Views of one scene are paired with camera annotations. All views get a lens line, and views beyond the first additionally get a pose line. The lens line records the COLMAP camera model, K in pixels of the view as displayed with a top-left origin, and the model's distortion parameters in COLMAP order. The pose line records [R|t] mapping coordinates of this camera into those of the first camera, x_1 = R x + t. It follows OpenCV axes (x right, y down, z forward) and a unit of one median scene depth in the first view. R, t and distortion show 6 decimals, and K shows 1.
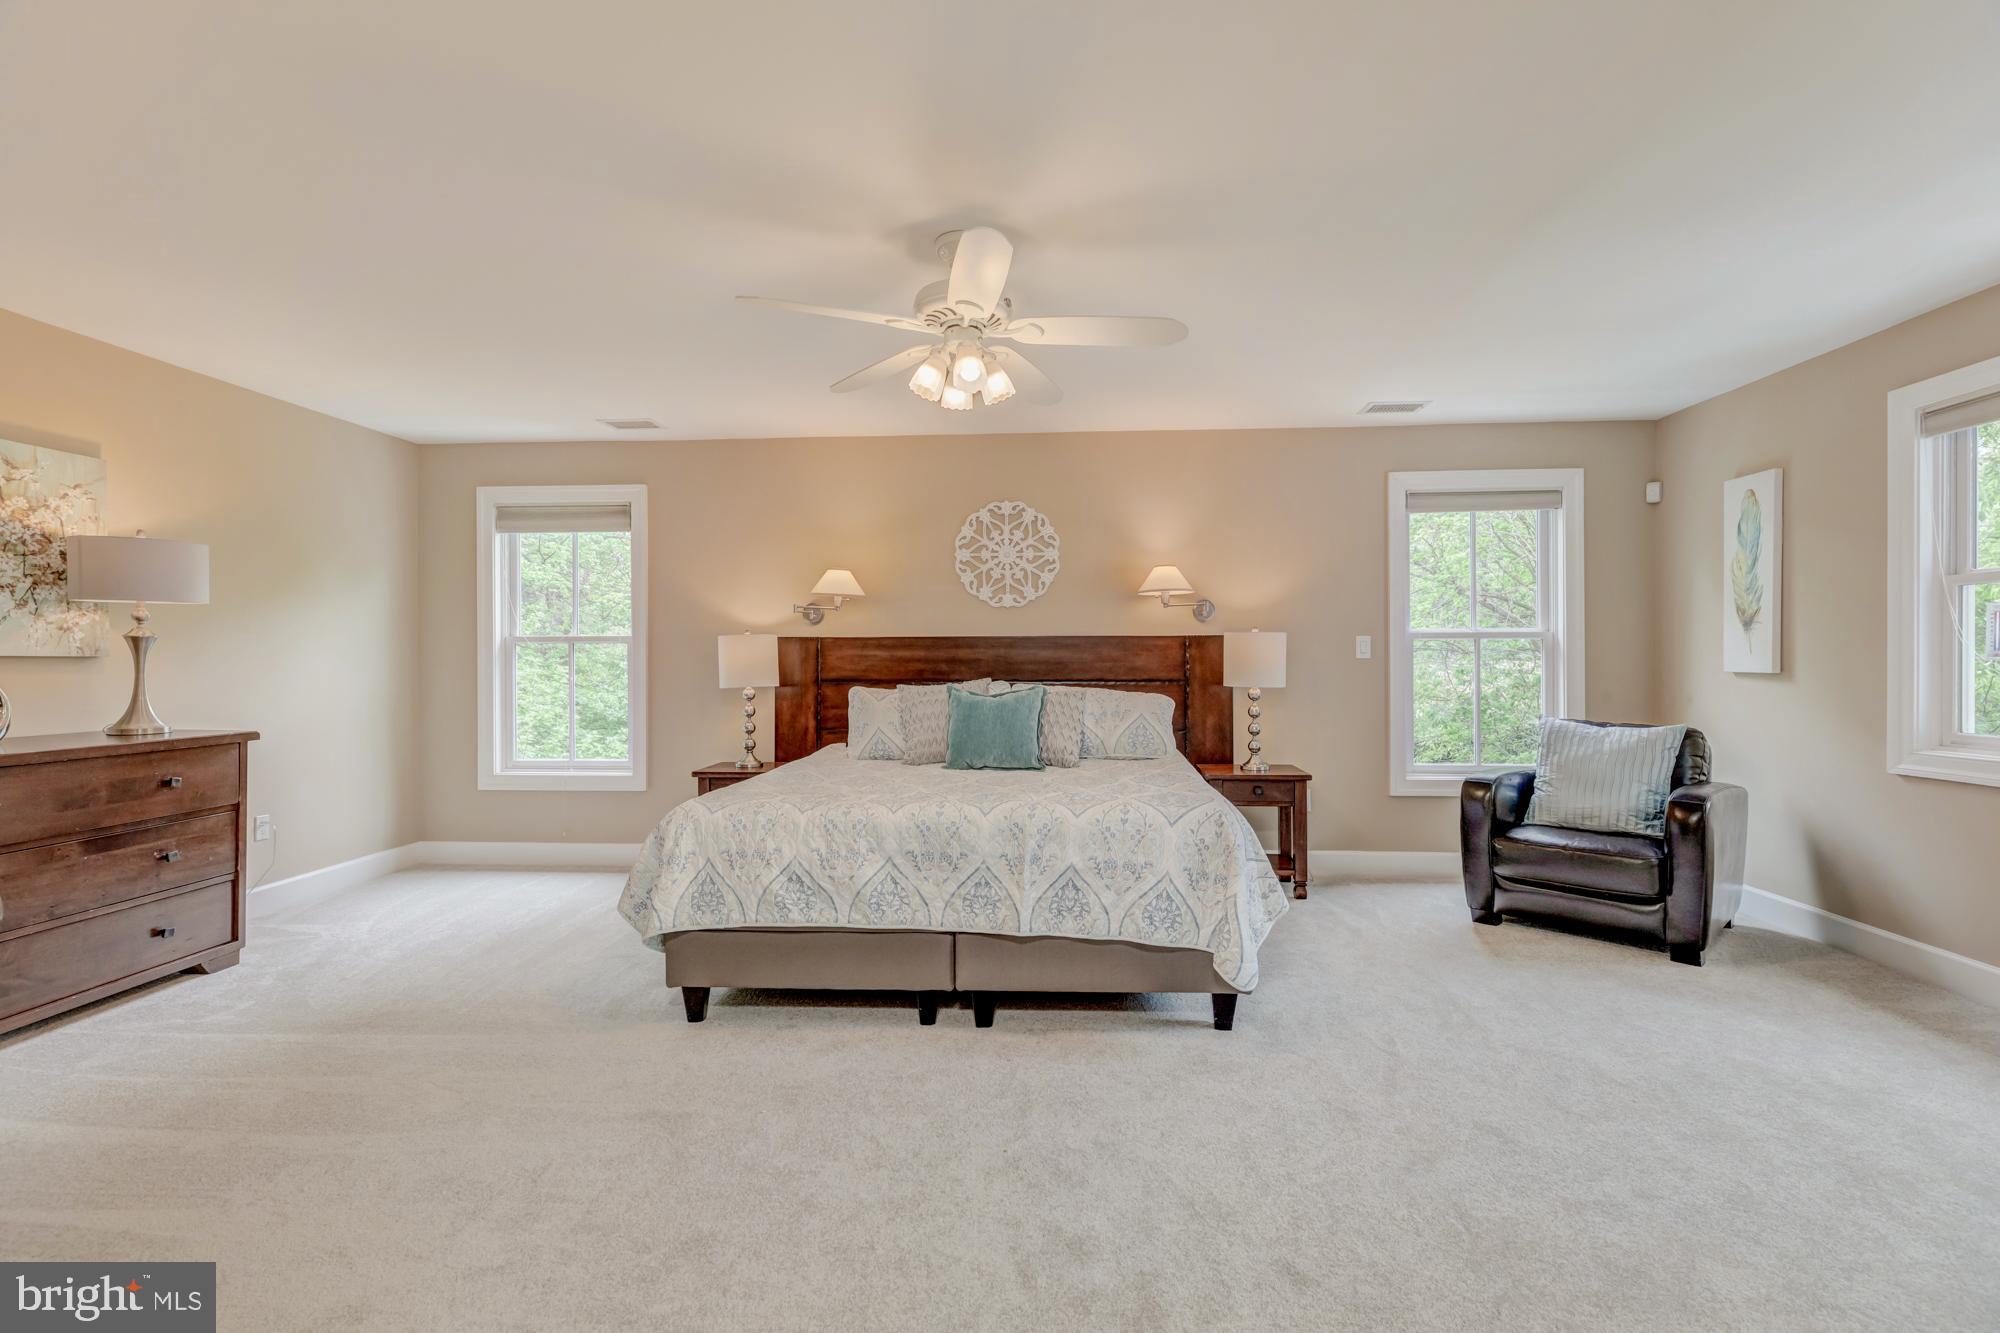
lens RADIAL K [[893.3, 0, 1004.5], [0, 893.3, 658.5], [0, 0, 1]] dist [0.006666, -0.000314]
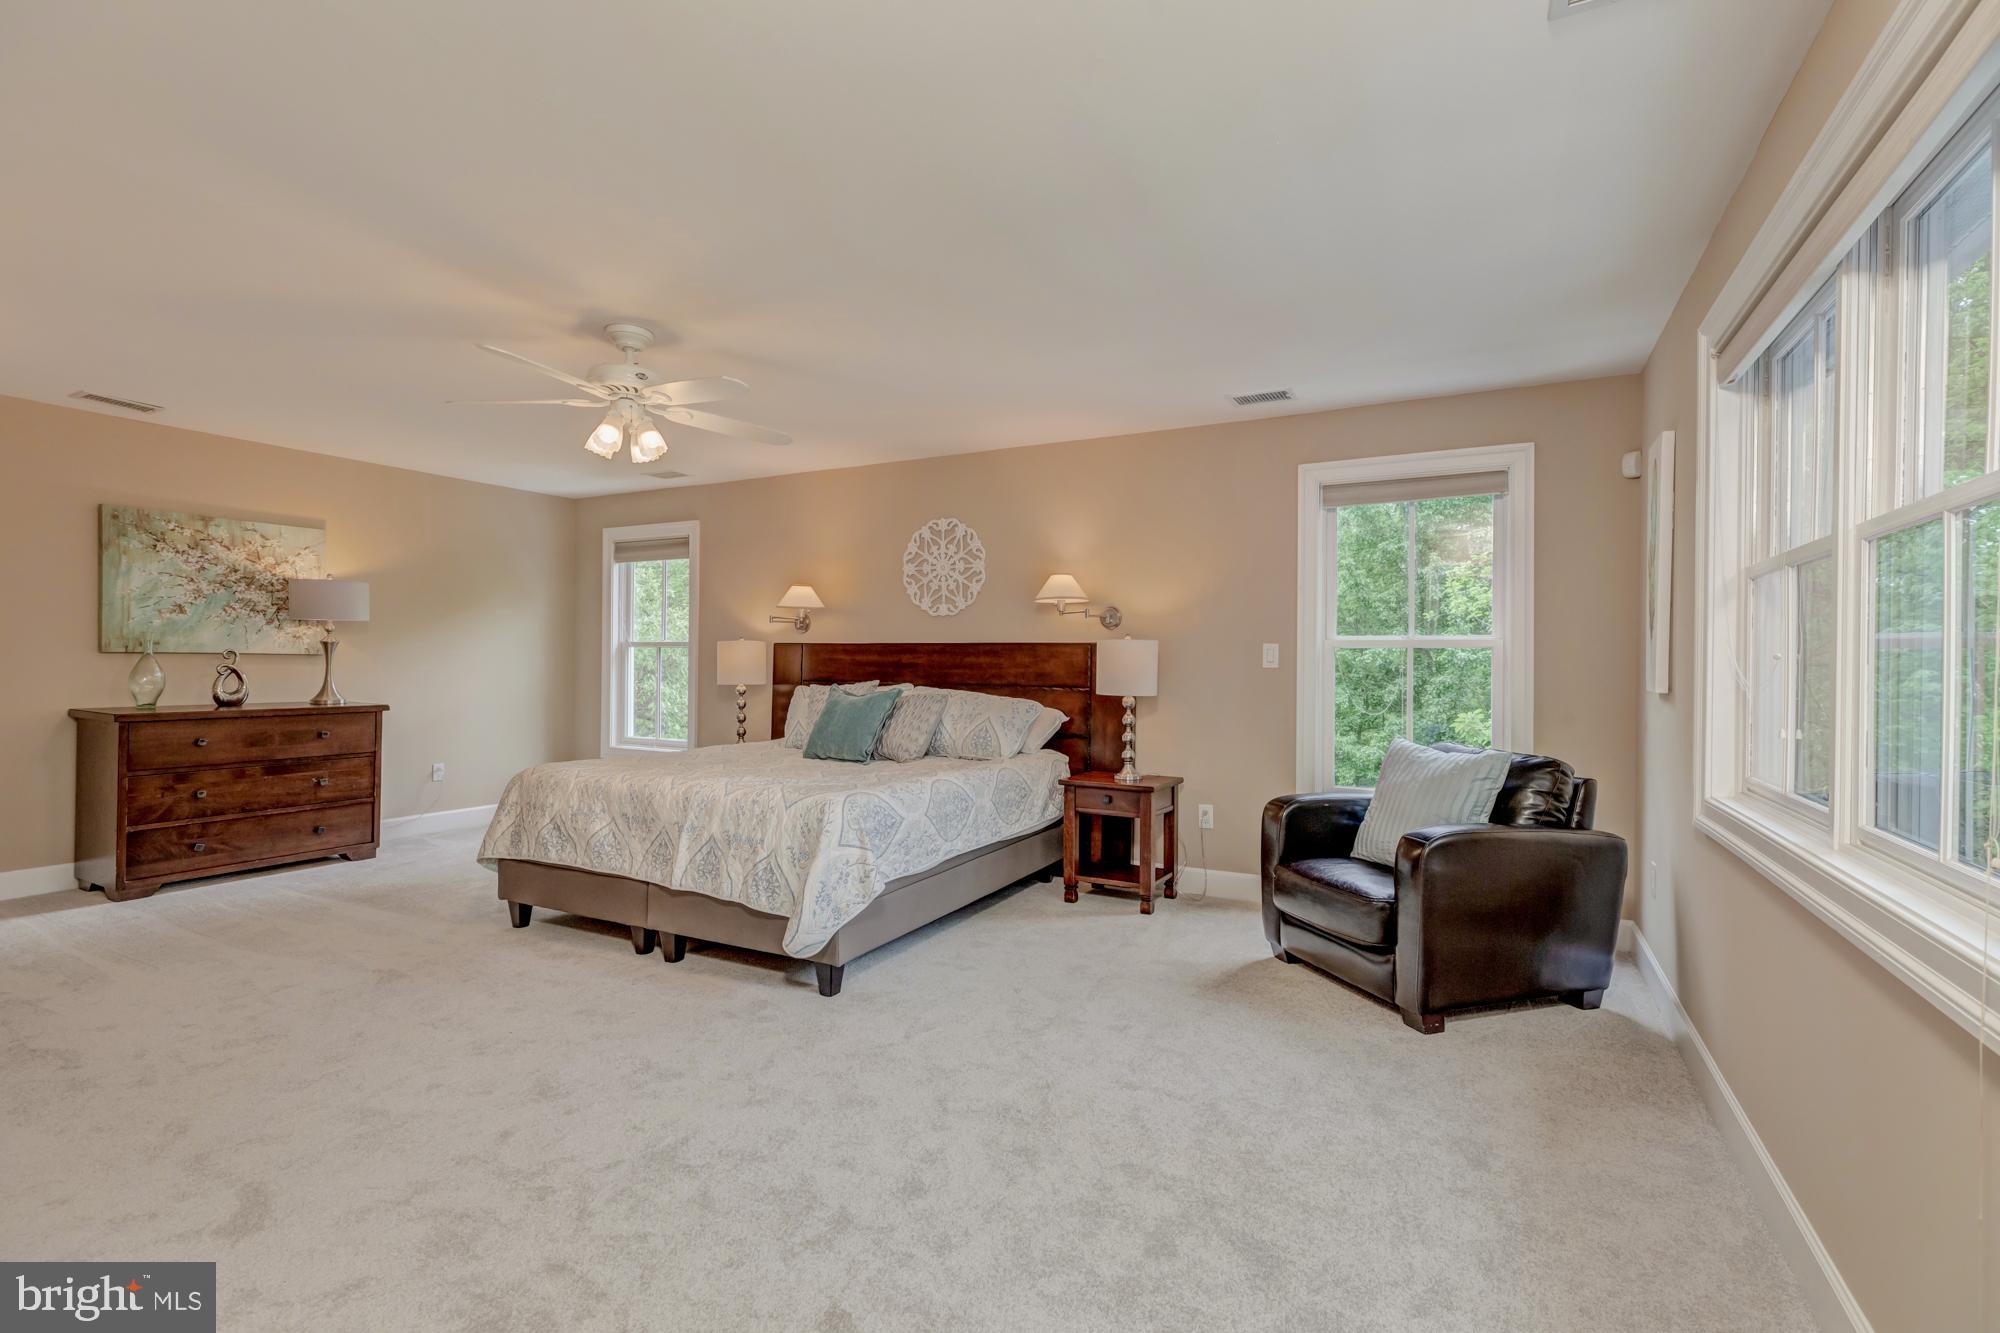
lens RADIAL K [[891.7, 0, 976.6], [0, 891.7, 660.1], [0, 0, 1]] dist [0.003851, 0.000102]
pose [[0.908796, 0.010957, -0.417096, 0.566830], [-0.012620, 0.999920, -0.001230, -0.003653], [0.417049, 0.006381, 0.908862, 0.040254]]
